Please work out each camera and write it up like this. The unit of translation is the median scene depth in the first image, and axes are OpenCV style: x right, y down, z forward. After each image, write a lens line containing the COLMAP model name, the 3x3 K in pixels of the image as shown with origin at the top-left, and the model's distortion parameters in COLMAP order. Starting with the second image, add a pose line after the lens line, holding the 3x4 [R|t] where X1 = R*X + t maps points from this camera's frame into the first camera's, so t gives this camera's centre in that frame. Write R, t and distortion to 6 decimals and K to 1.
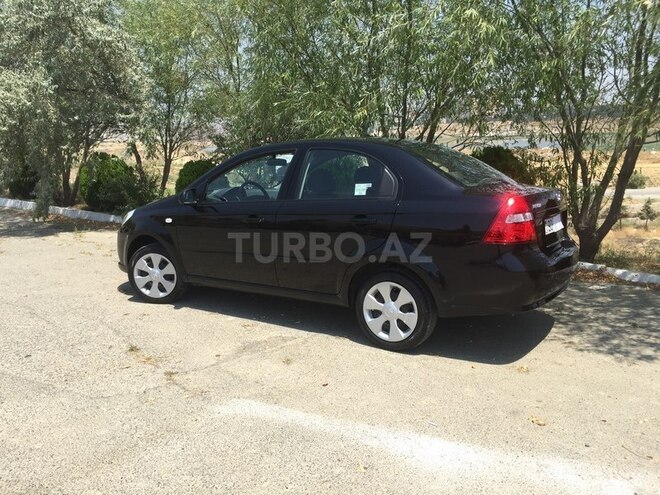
lens RADIAL K [[568.4, 0, 330.0], [0, 568.4, 247.5], [0, 0, 1]] dist [-0.006685, -0.008821]
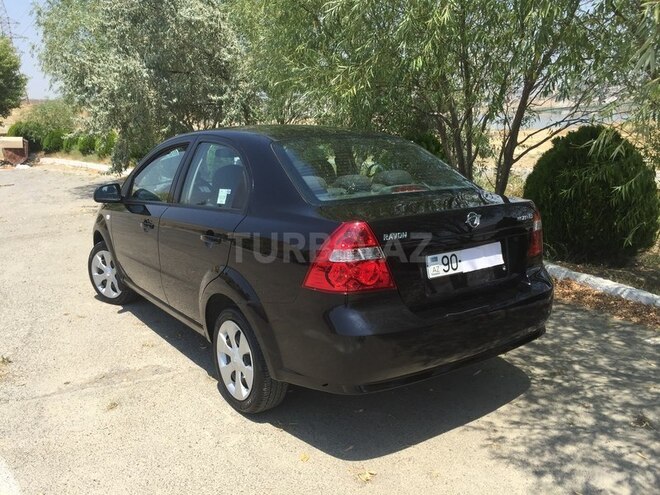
lens RADIAL K [[559.1, 0, 330.0], [0, 559.1, 267.8], [0, 0, 1]] dist [-0.008588, -0.006448]
pose [[0.935446, 0.079552, -0.344401, 0.393209], [-0.051341, 0.994592, 0.090287, -0.070430], [0.349721, -0.066777, 0.934471, 0.289104]]
